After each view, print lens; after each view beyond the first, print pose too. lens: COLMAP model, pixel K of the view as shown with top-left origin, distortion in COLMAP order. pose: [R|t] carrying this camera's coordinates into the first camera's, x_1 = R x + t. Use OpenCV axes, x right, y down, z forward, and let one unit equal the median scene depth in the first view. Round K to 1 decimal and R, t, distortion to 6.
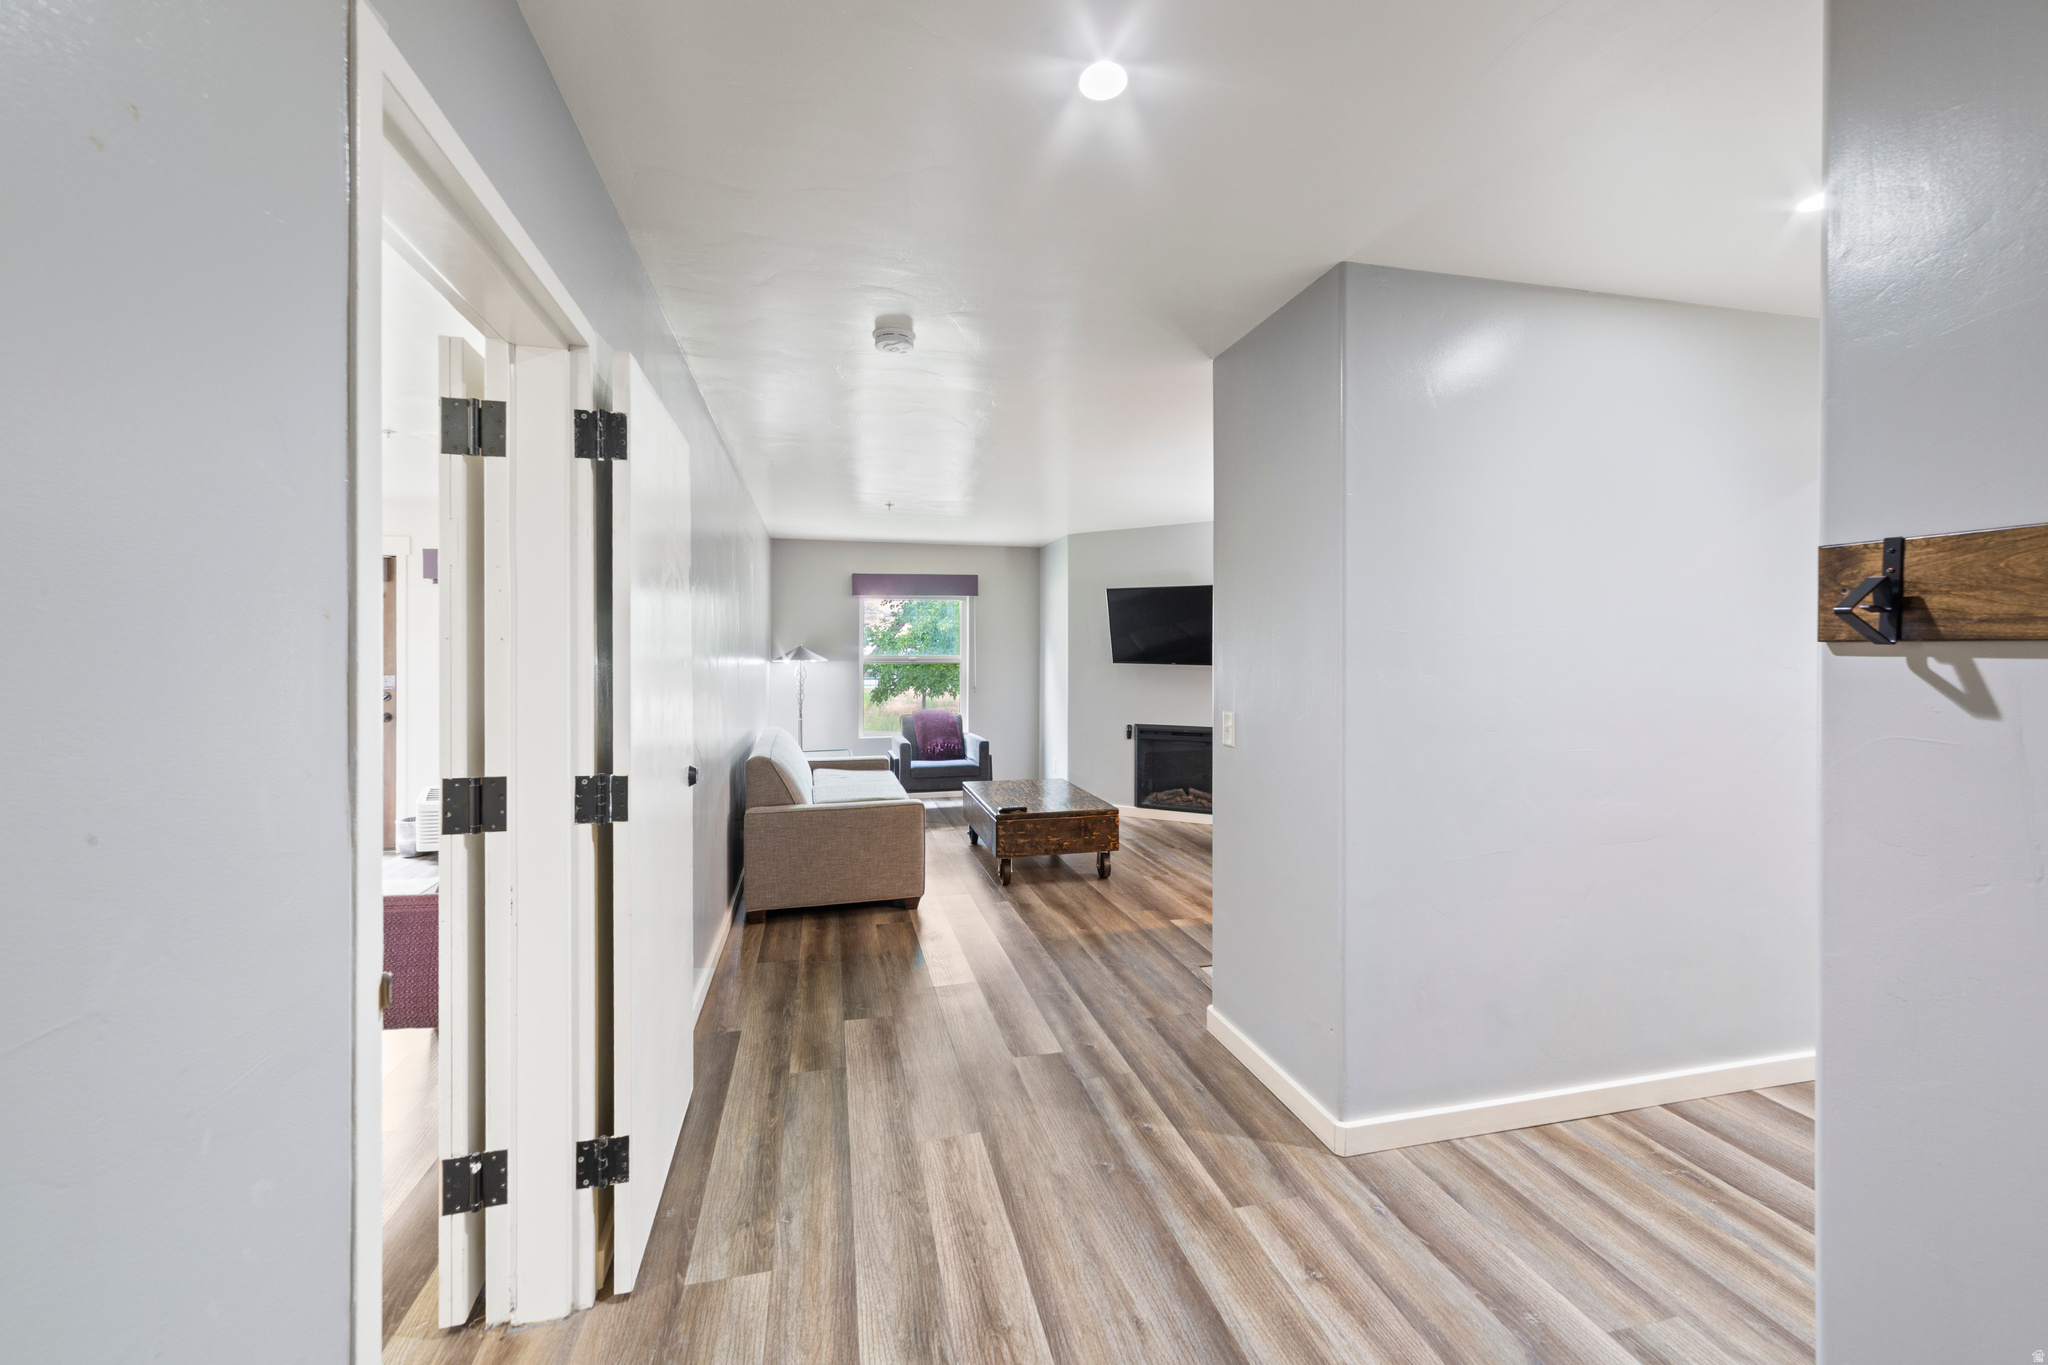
lens RADIAL K [[796.5, 0, 1010.9], [0, 796.5, 662.0], [0, 0, 1]] dist [-0.000239, 0.000351]
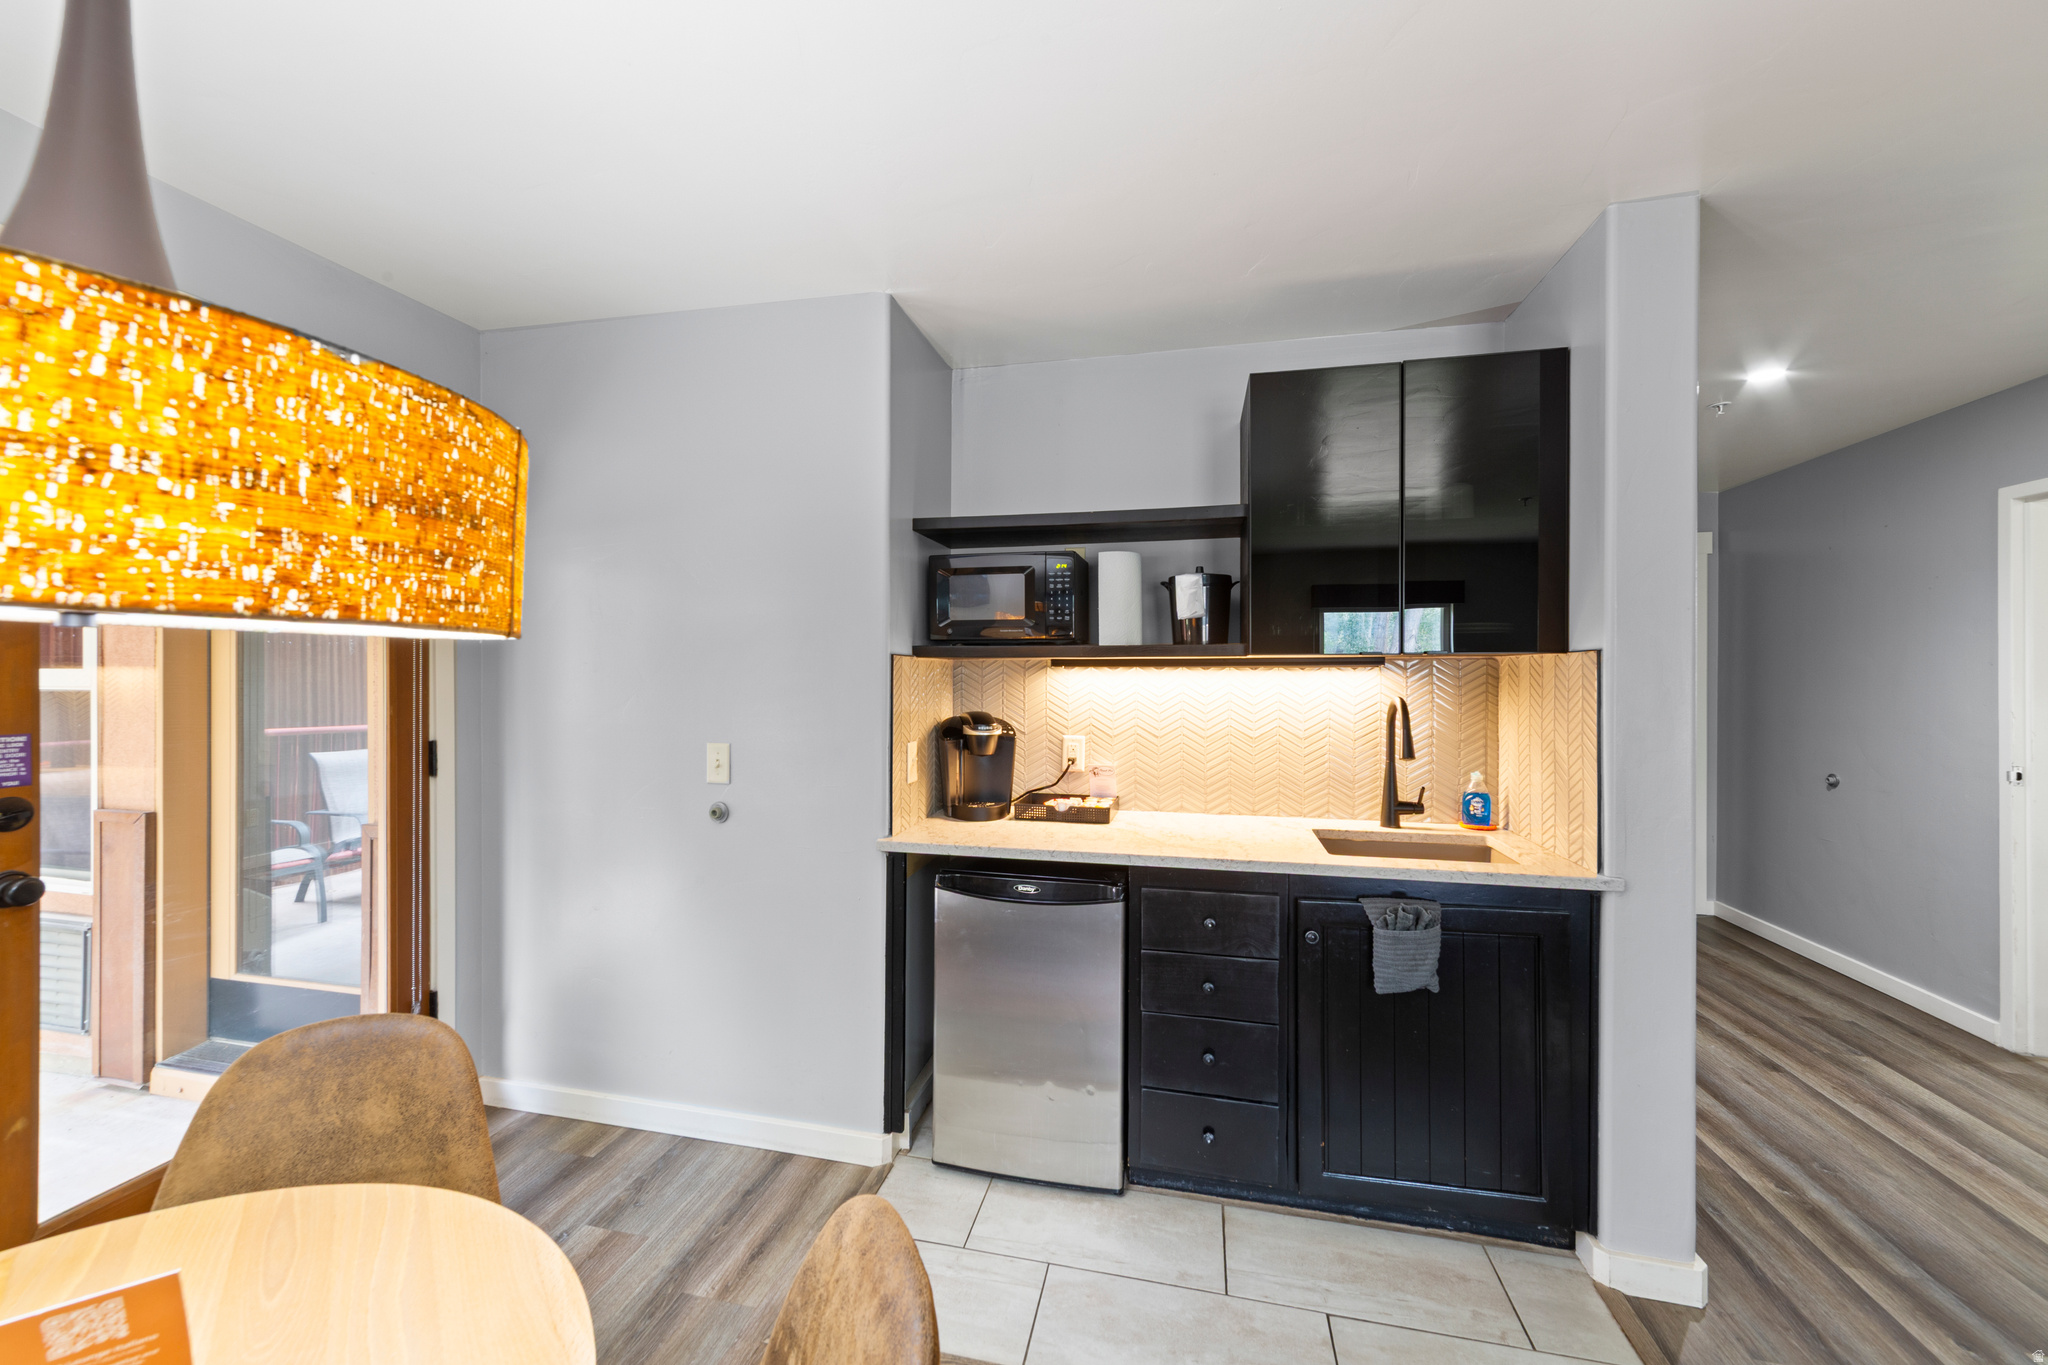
lens RADIAL K [[796.5, 0, 1010.9], [0, 796.5, 662.0], [0, 0, 1]] dist [-0.000239, 0.000351]
pose [[-0.900391, 0.003864, 0.435065, 0.579747], [0.002216, 0.999988, -0.004295, -0.015211], [-0.435077, -0.002903, -0.900389, 2.254046]]
